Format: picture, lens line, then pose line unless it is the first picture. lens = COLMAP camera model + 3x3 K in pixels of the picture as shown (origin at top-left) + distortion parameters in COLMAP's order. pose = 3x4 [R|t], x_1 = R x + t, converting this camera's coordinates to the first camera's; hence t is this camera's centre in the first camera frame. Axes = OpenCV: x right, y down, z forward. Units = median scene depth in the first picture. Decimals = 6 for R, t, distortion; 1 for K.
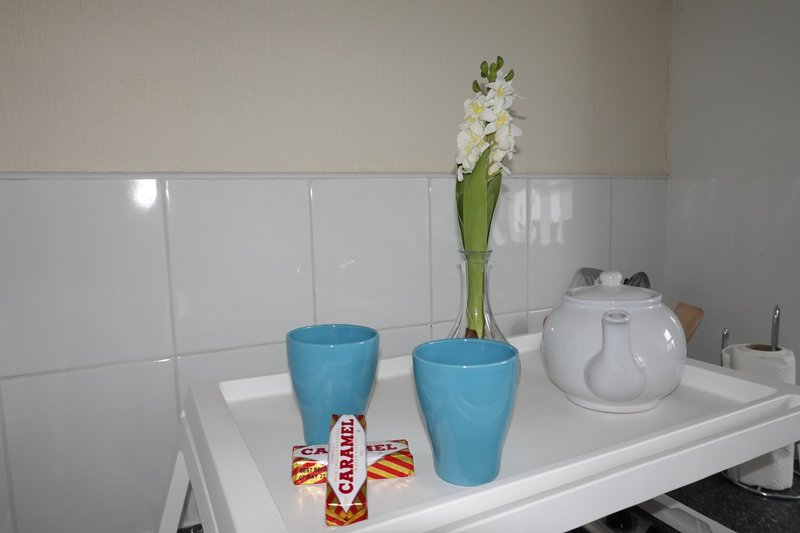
lens RADIAL K [[536.3, 0, 400.0], [0, 536.3, 266.5], [0, 0, 1]] dist [0.003293, 0.003404]
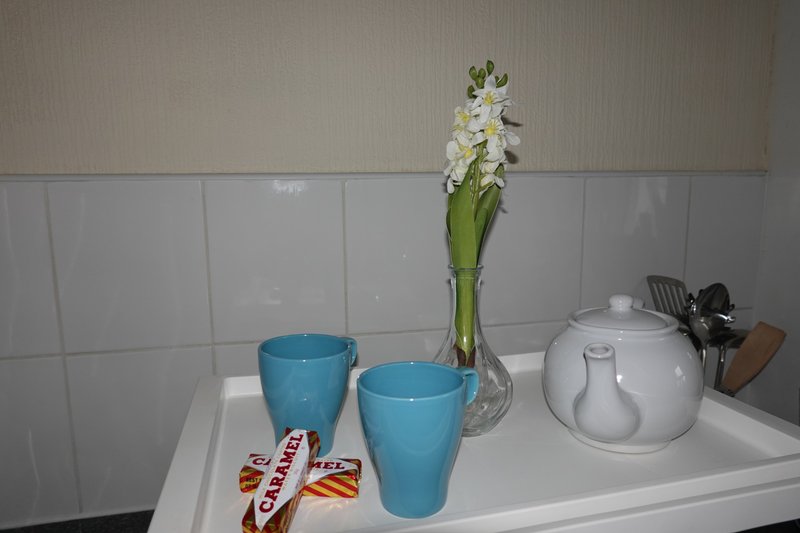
lens RADIAL K [[536.3, 0, 400.0], [0, 536.3, 266.5], [0, 0, 1]] dist [0.003293, 0.003404]
pose [[0.975645, 0.043816, -0.214937, 0.242781], [-0.035816, 0.998518, 0.040976, -0.066878], [0.216414, -0.032280, 0.975768, 0.049093]]
